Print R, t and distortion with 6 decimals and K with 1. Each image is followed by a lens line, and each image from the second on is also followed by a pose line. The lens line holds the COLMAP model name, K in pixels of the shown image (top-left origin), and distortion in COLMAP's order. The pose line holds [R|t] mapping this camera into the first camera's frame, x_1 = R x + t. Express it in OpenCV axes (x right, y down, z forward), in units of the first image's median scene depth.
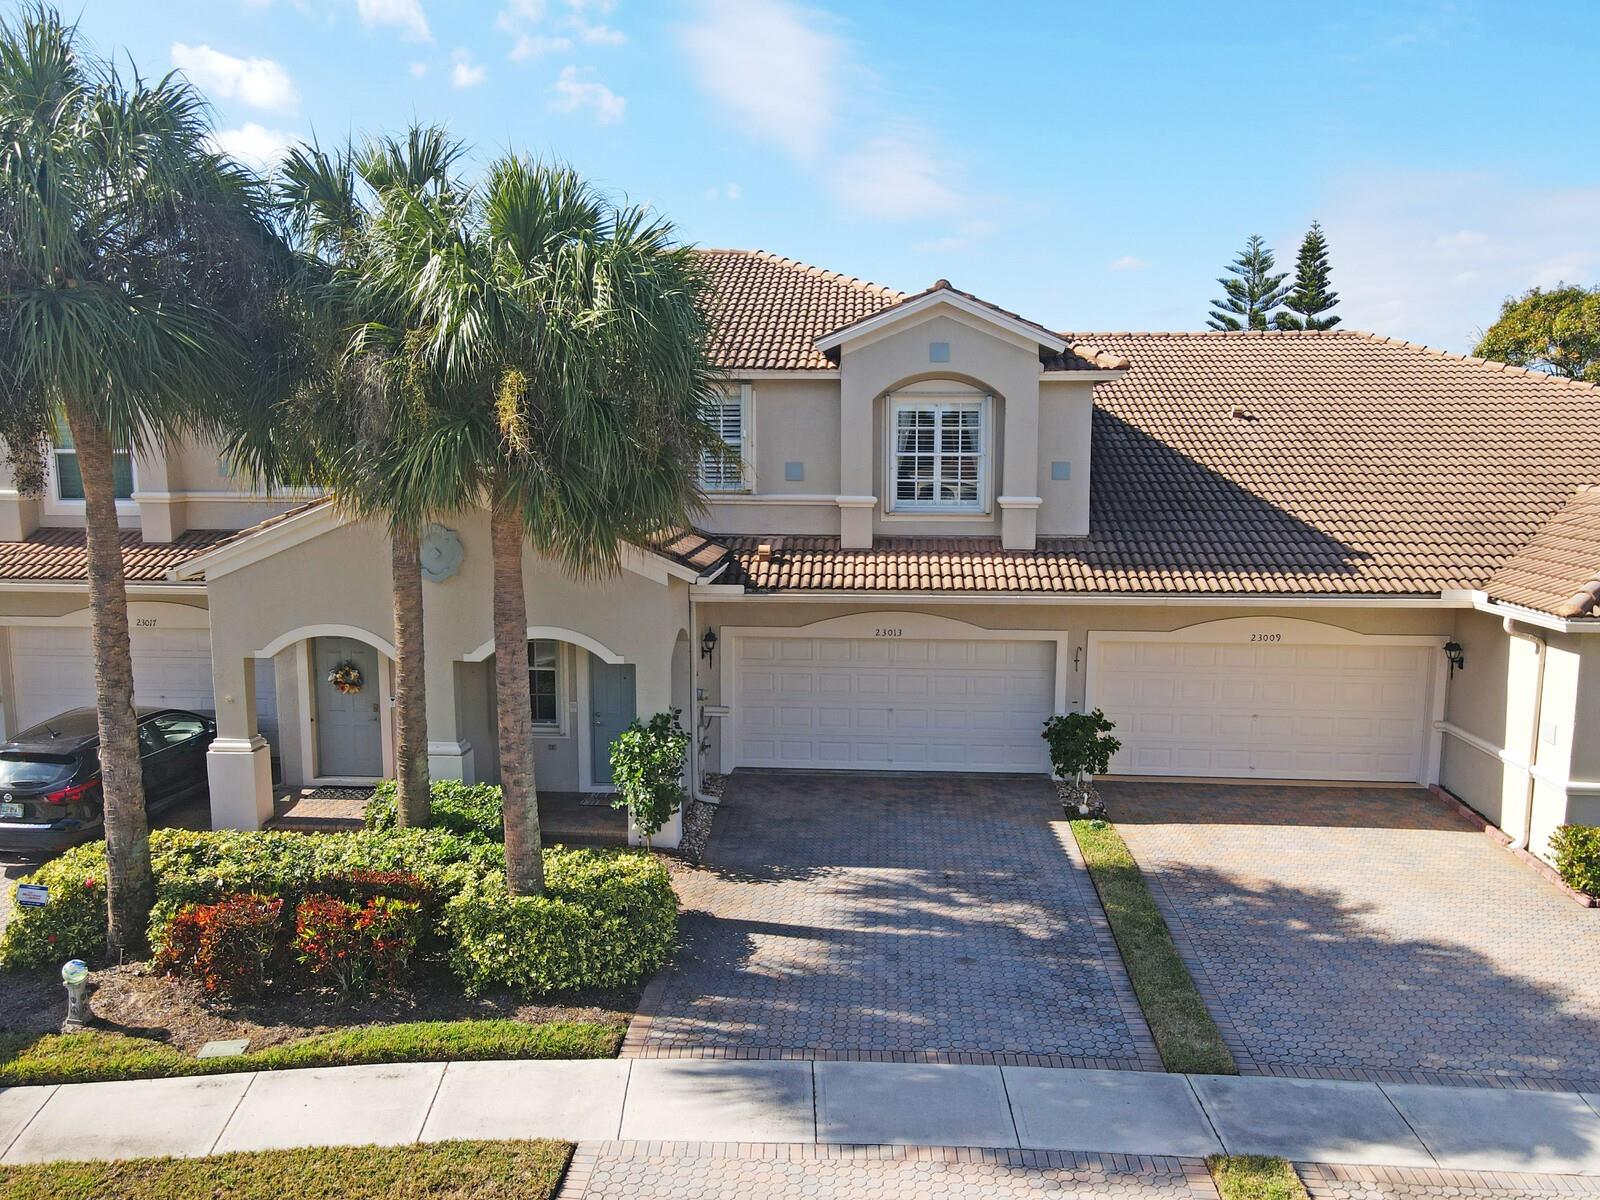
lens RADIAL K [[1135.5, 0, 804.2], [0, 1135.5, 605.9], [0, 0, 1]] dist [0.011229, 0.005227]
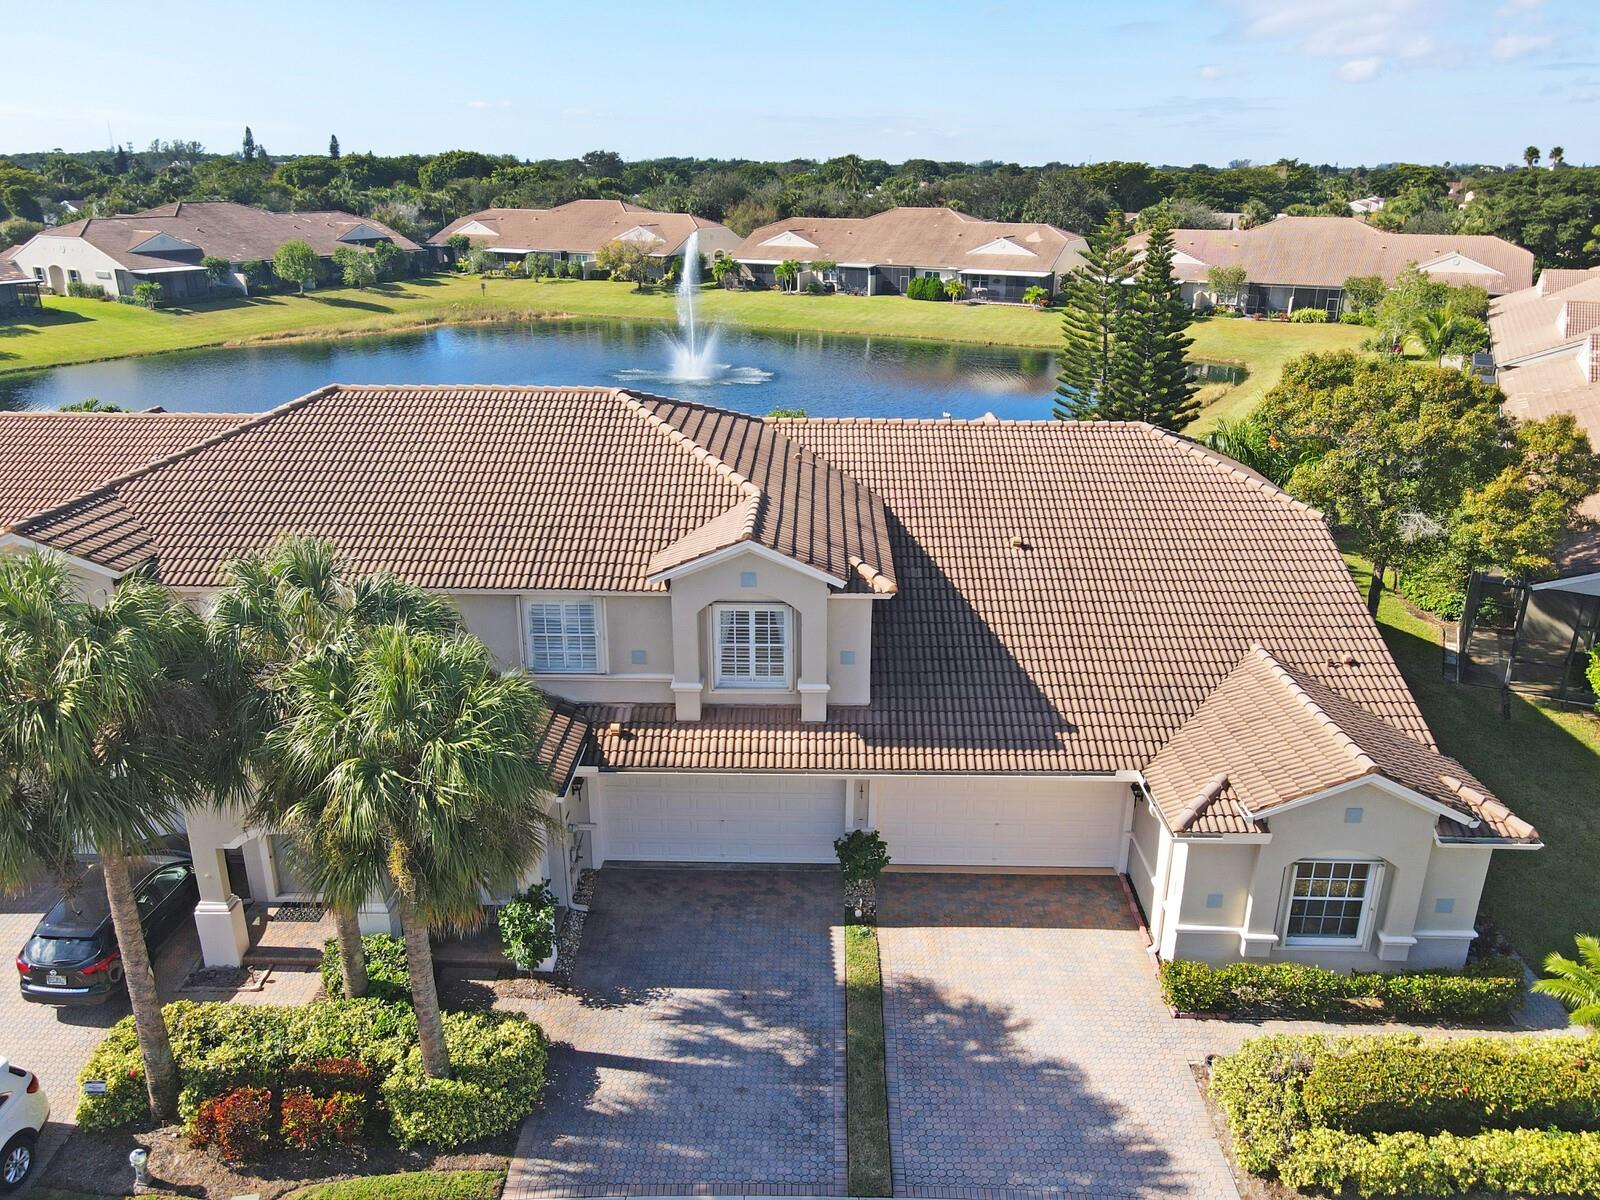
lens RADIAL K [[1135.5, 0, 796.9], [0, 1135.5, 596.9], [0, 0, 1]] dist [0.011229, 0.005227]
pose [[0.999009, -0.013178, 0.042502, 0.143009], [0.003661, 0.976245, 0.216639, -0.573048], [-0.044347, -0.216269, 0.975326, -0.282746]]
